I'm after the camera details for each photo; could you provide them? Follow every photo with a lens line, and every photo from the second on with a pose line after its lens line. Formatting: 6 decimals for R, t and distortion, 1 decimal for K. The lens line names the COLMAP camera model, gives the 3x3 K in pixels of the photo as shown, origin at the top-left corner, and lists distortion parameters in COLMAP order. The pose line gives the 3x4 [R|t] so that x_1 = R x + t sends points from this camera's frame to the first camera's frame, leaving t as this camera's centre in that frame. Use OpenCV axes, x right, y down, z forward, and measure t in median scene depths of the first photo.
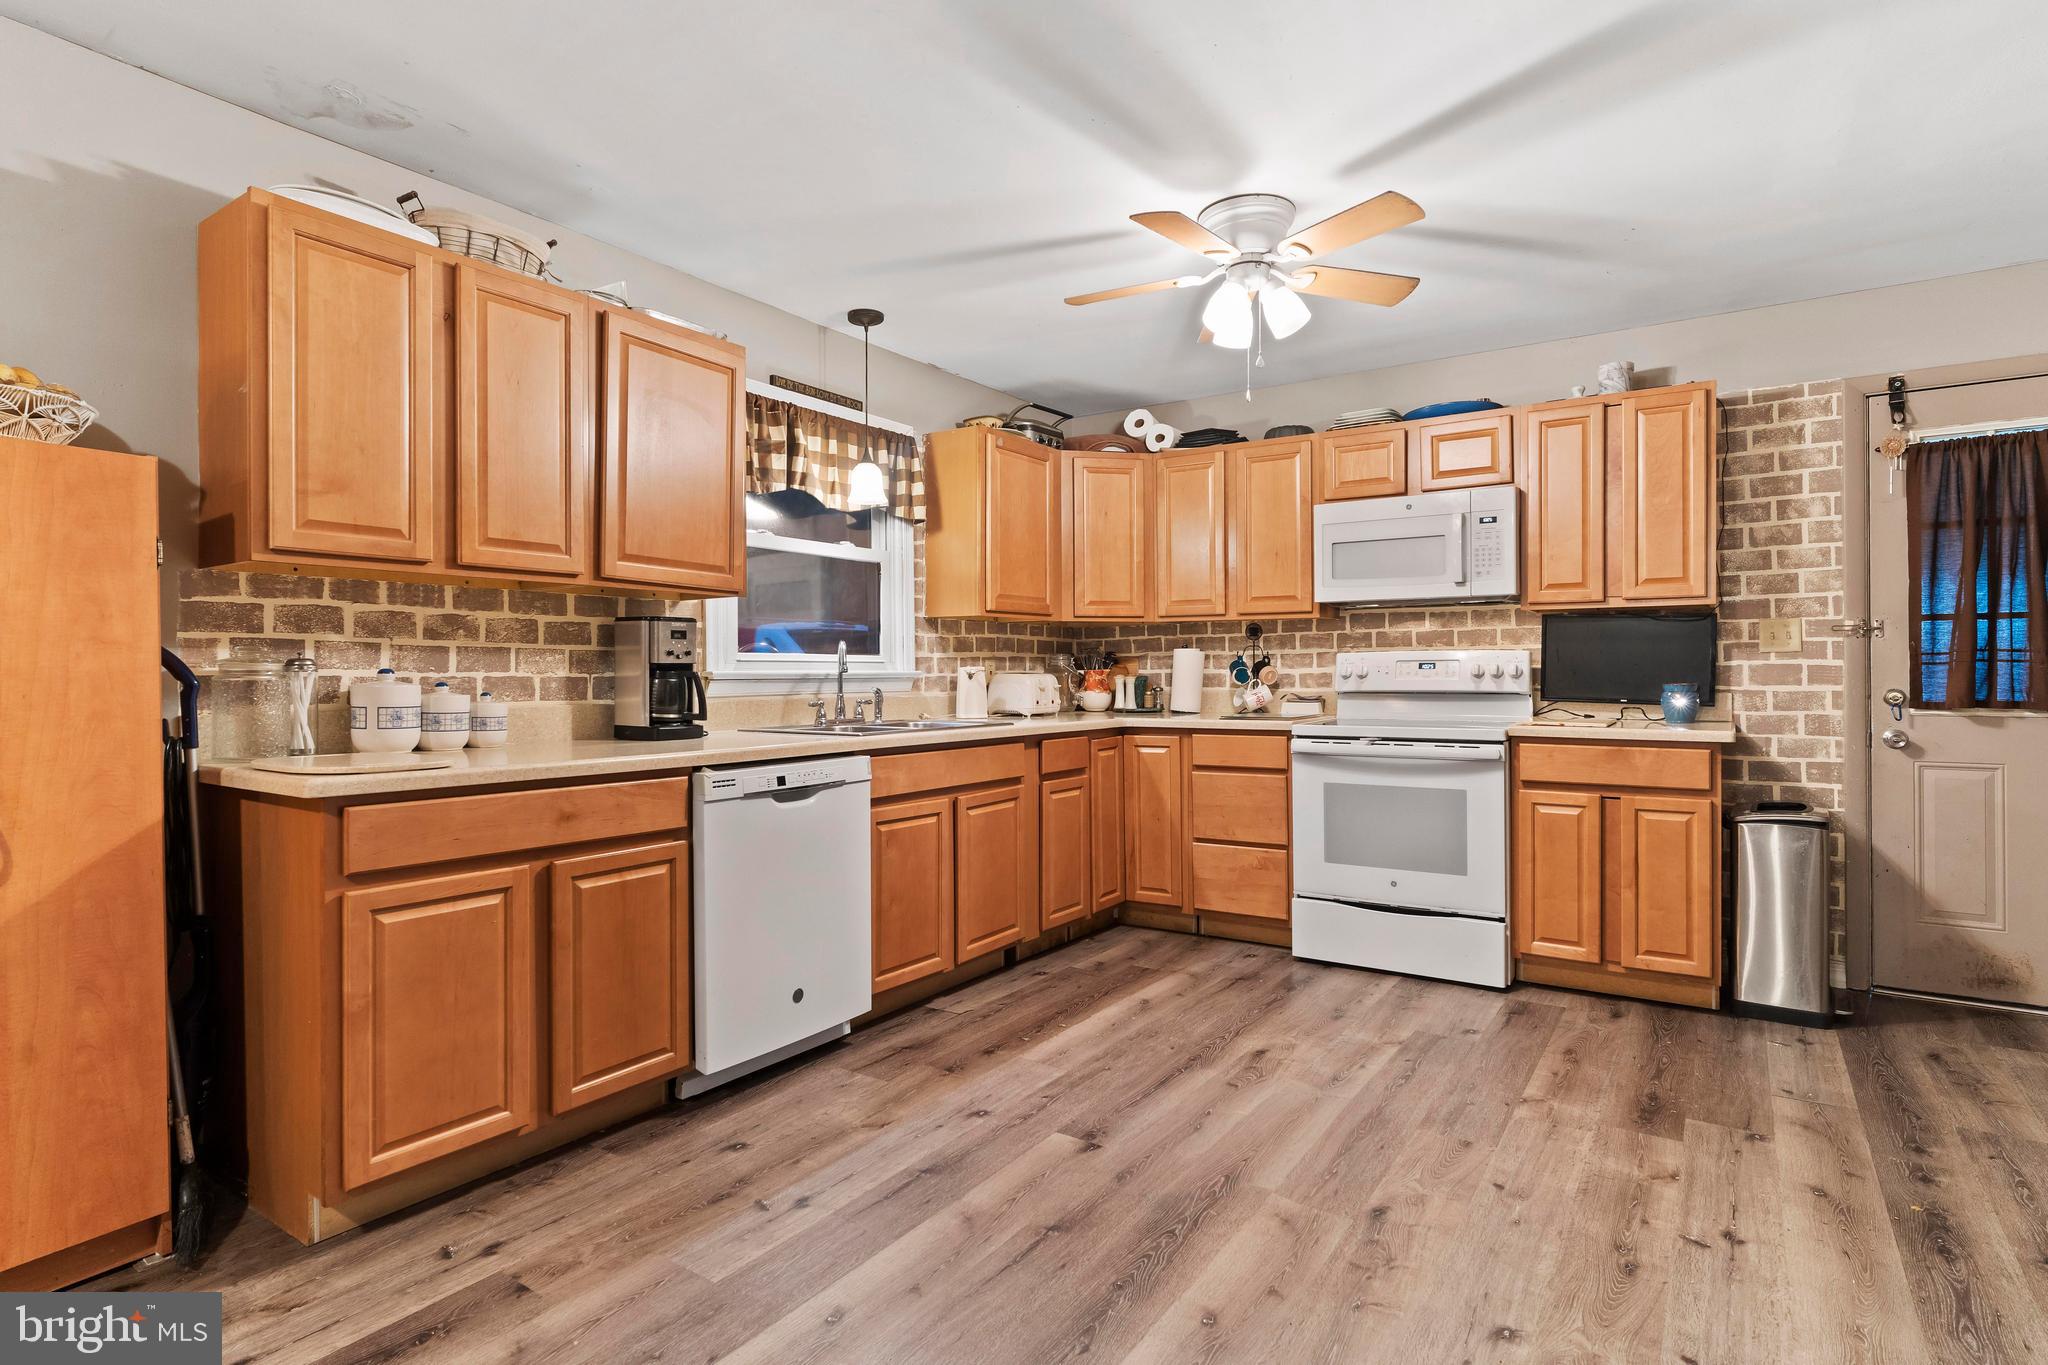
lens RADIAL K [[1050.3, 0, 1011.6], [0, 1050.3, 672.2], [0, 0, 1]] dist [-0.008636, 0.005631]
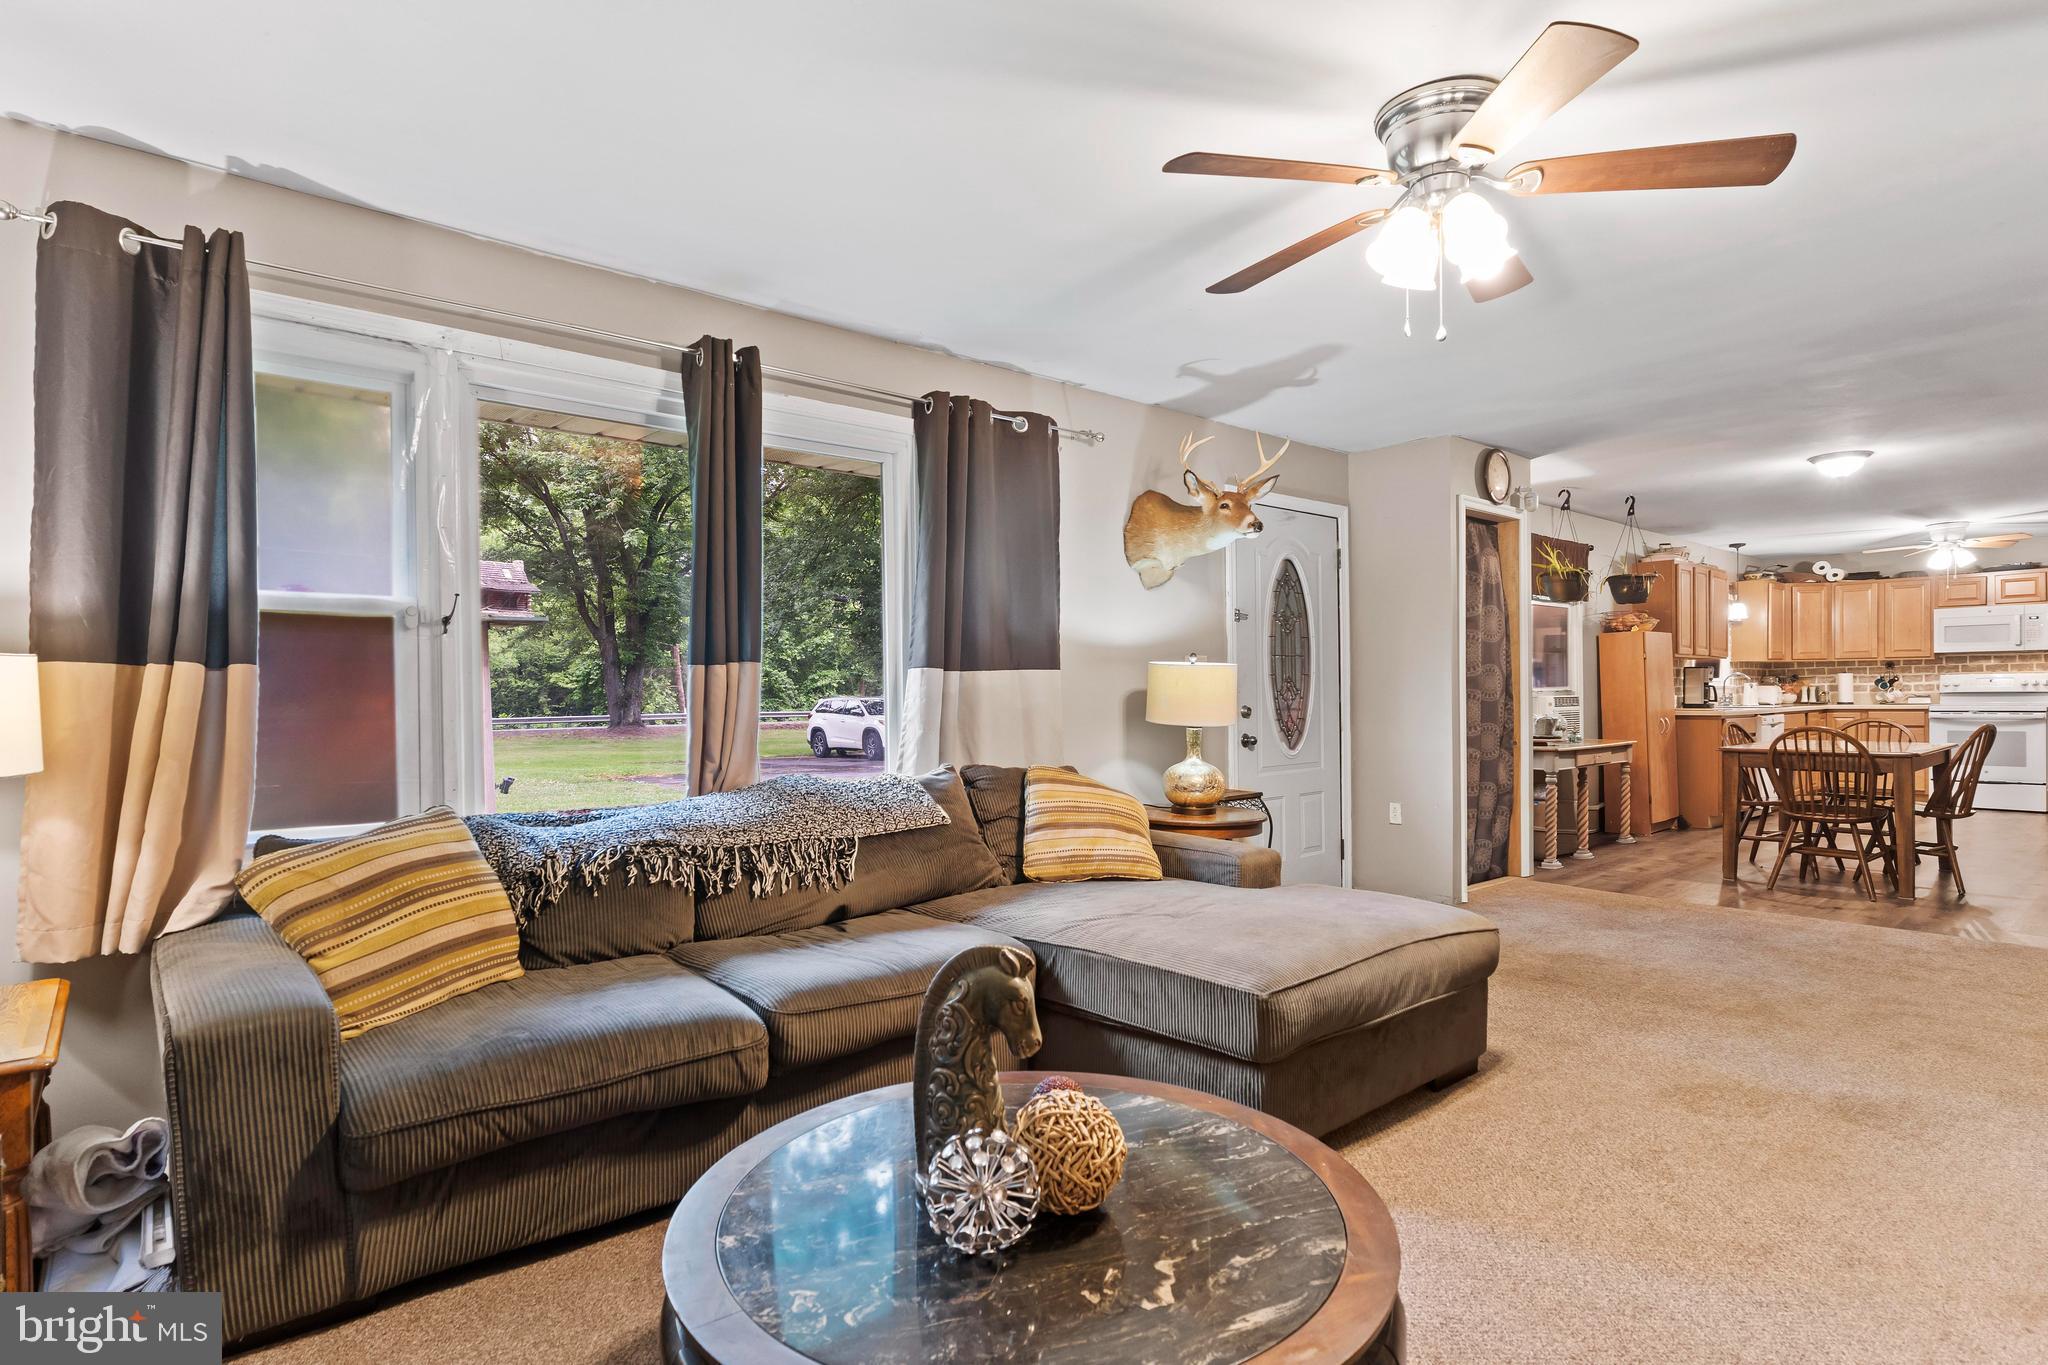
lens RADIAL K [[1050.3, 0, 1019.3], [0, 1050.3, 695.4], [0, 0, 1]] dist [-0.008636, 0.005631]
pose [[0.966947, -0.004818, -0.254930, -1.230917], [0.006528, 0.999961, 0.005864, -0.001466], [0.254892, -0.007335, 0.966942, -1.983341]]
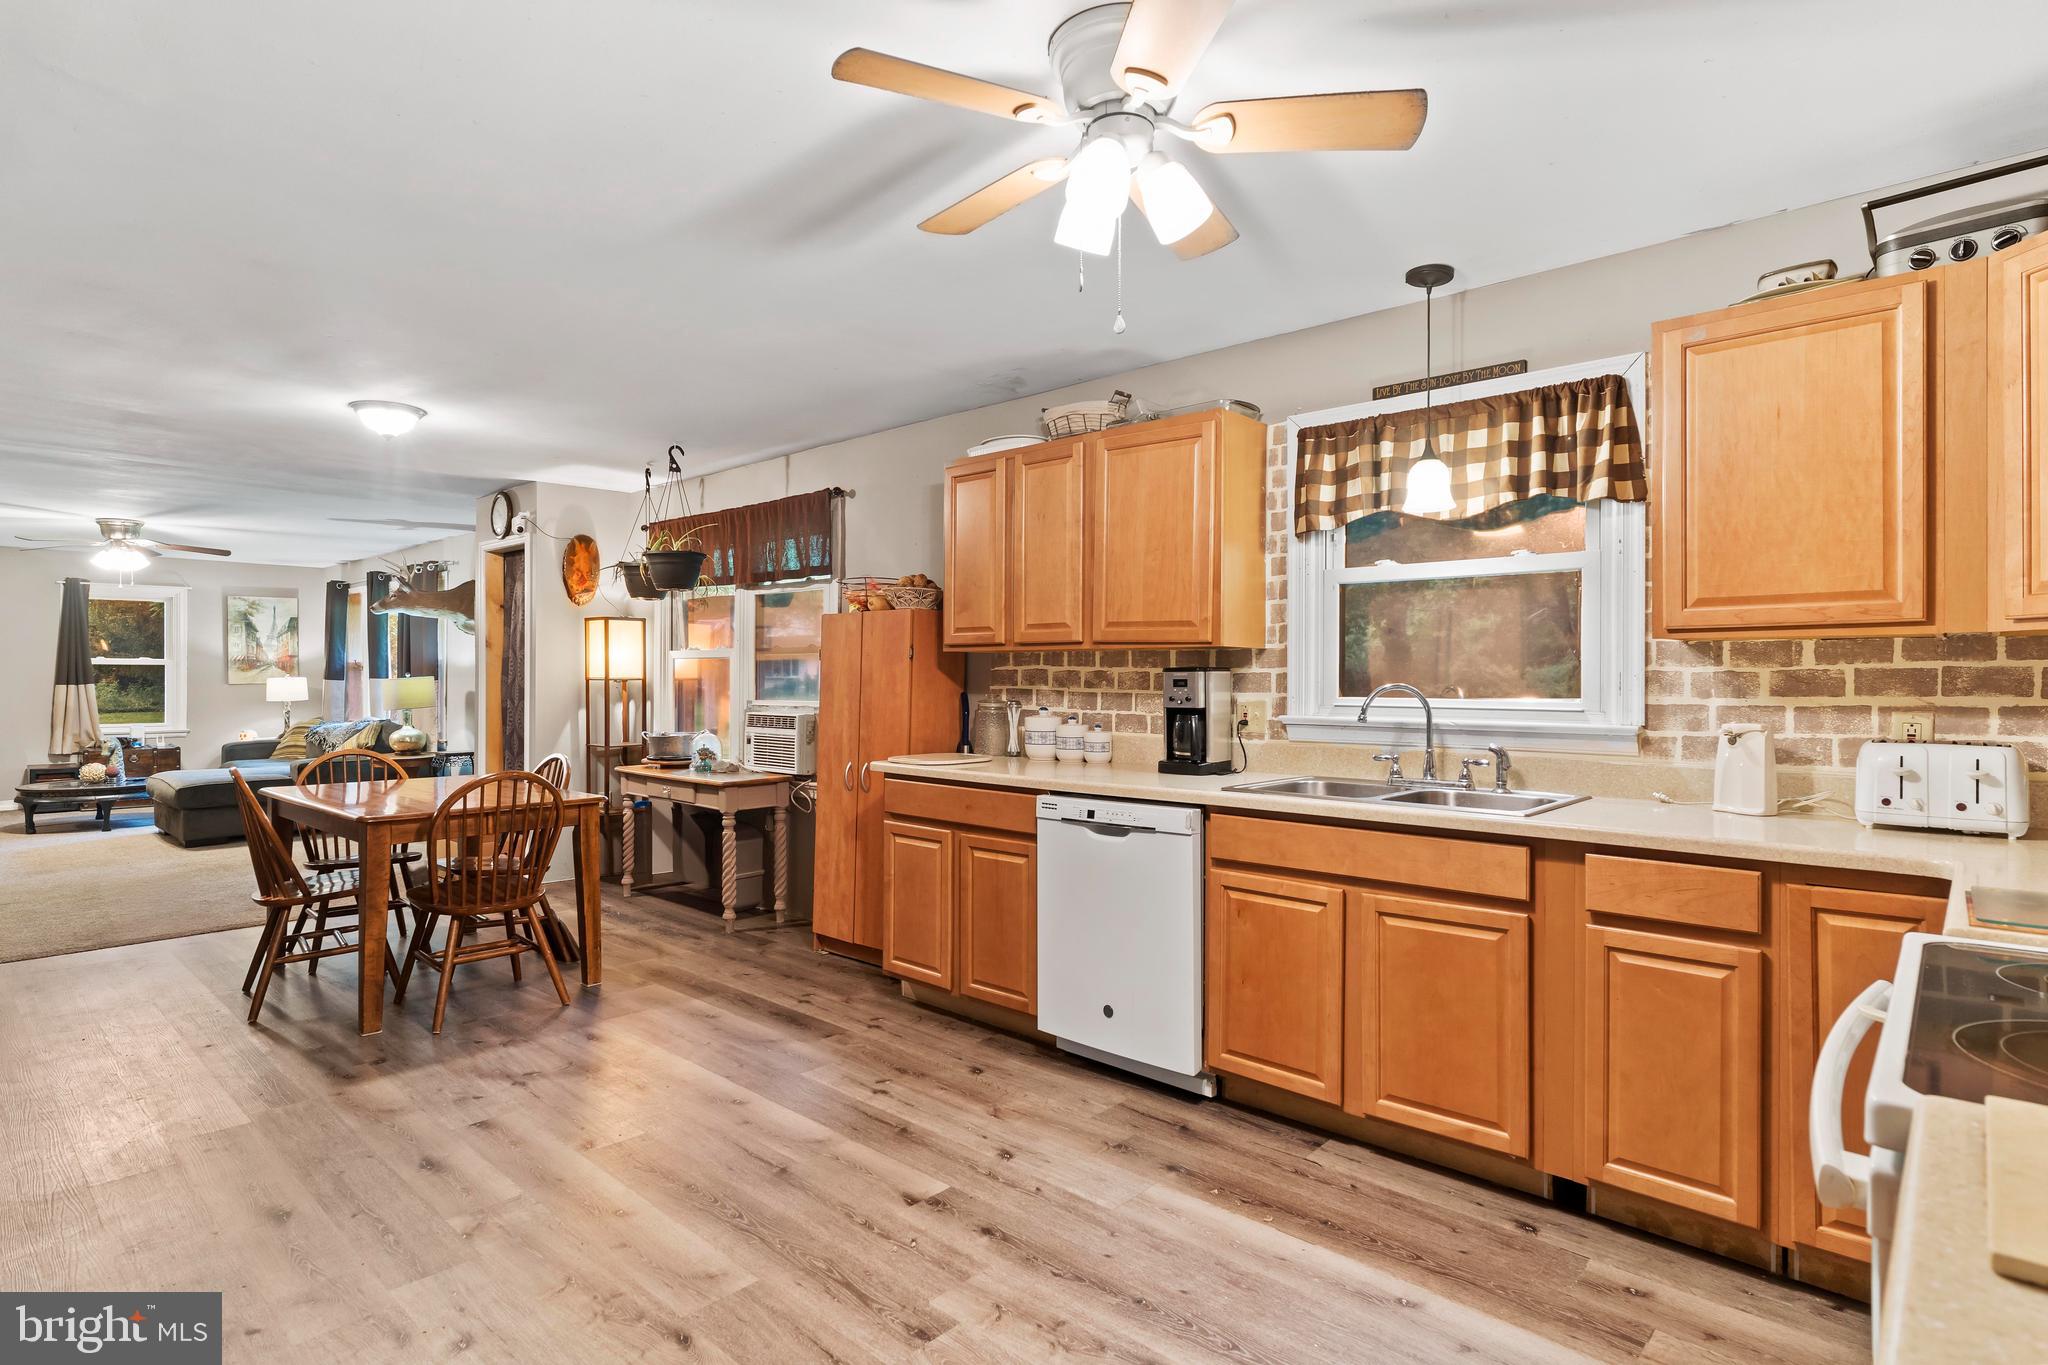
lens RADIAL K [[1050.3, 0, 1022.5], [0, 1050.3, 678.9], [0, 0, 1]] dist [-0.008636, 0.005631]
pose [[-0.140427, 0.002170, -0.990089, 0.722303], [-0.003829, 0.999989, 0.002734, -0.036511], [0.990084, 0.004175, -0.140417, 0.847679]]
